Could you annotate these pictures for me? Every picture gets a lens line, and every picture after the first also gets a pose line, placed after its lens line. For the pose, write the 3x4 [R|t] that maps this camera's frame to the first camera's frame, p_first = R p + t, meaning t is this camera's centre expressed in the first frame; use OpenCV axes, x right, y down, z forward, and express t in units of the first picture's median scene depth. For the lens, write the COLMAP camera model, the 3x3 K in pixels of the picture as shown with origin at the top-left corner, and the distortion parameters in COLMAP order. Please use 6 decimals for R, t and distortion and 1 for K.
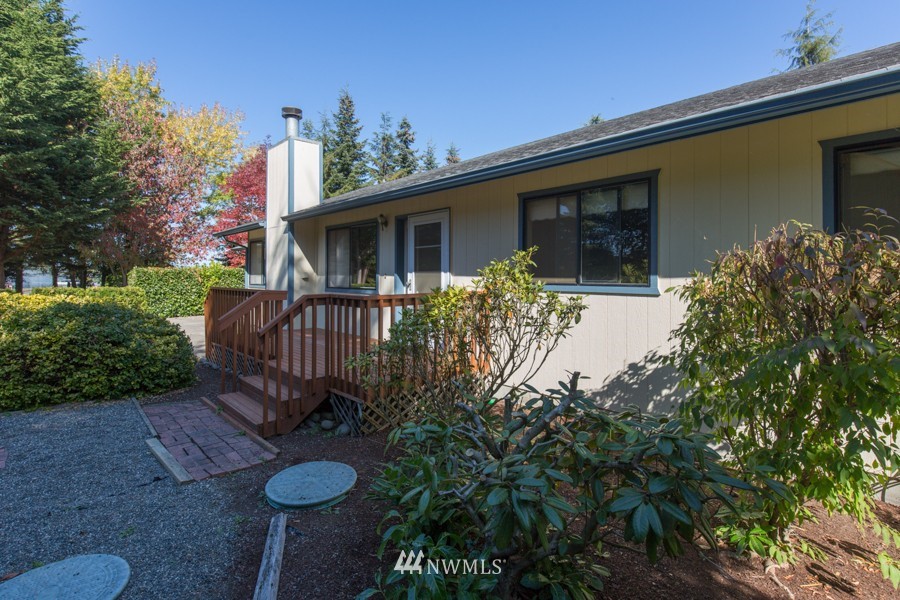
lens RADIAL K [[413.9, 0, 449.4], [0, 413.9, 272.9], [0, 0, 1]] dist [0.000115, -0.000045]
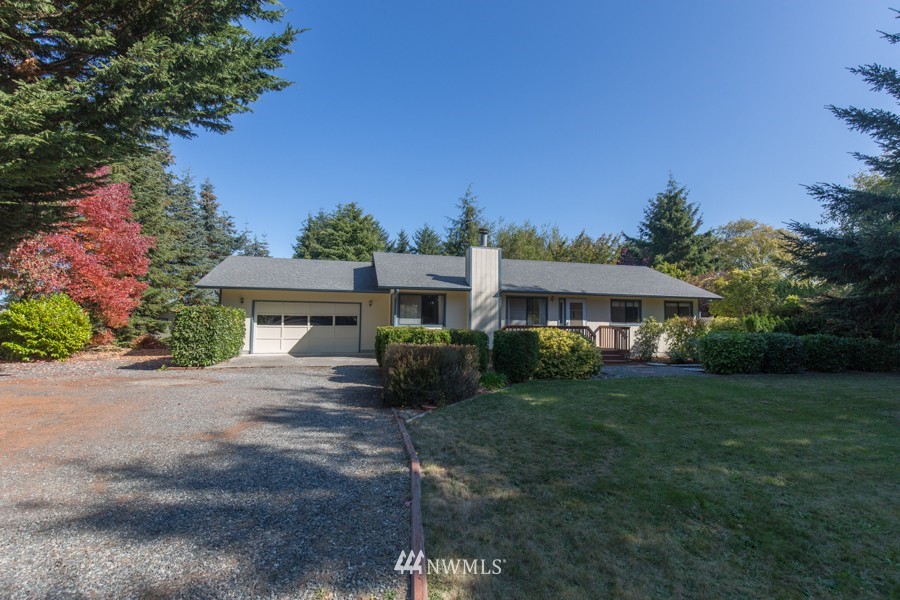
lens RADIAL K [[406.3, 0, 449.9], [0, 406.3, 289.0], [0, 0, 1]] dist [0.019099, 0.000026]
pose [[0.478215, 0.073708, 0.875144, -2.669163], [-0.011738, 0.996919, -0.077550, 0.014557], [-0.878164, 0.026814, 0.477607, 0.378225]]
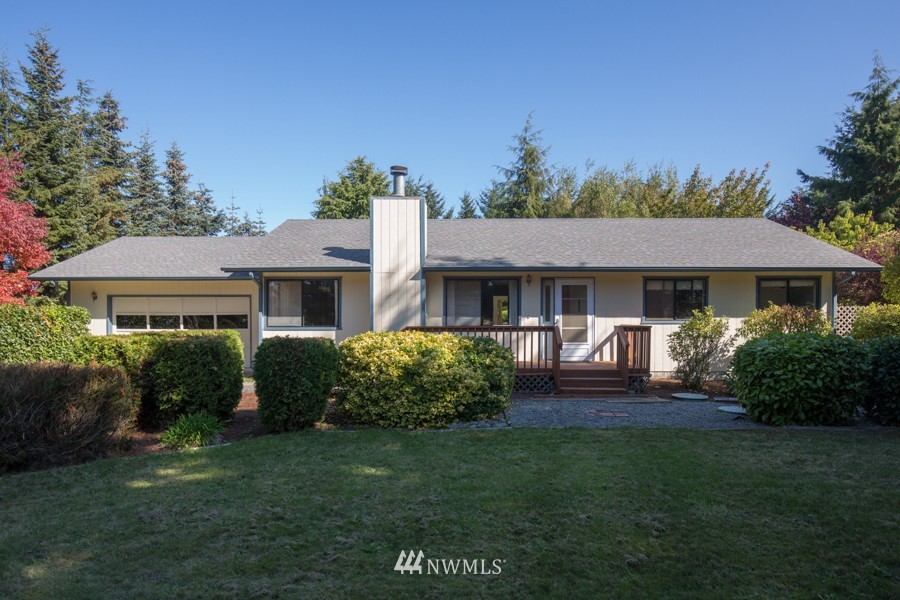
lens RADIAL K [[535.8, 0, 449.9], [0, 535.8, 319.8], [0, 0, 1]] dist [-0.015711, 0.001148]
pose [[0.695003, -0.003660, 0.718998, -1.738687], [0.002244, 0.999993, 0.002922, 0.010710], [-0.719004, -0.000417, 0.695006, -0.108752]]
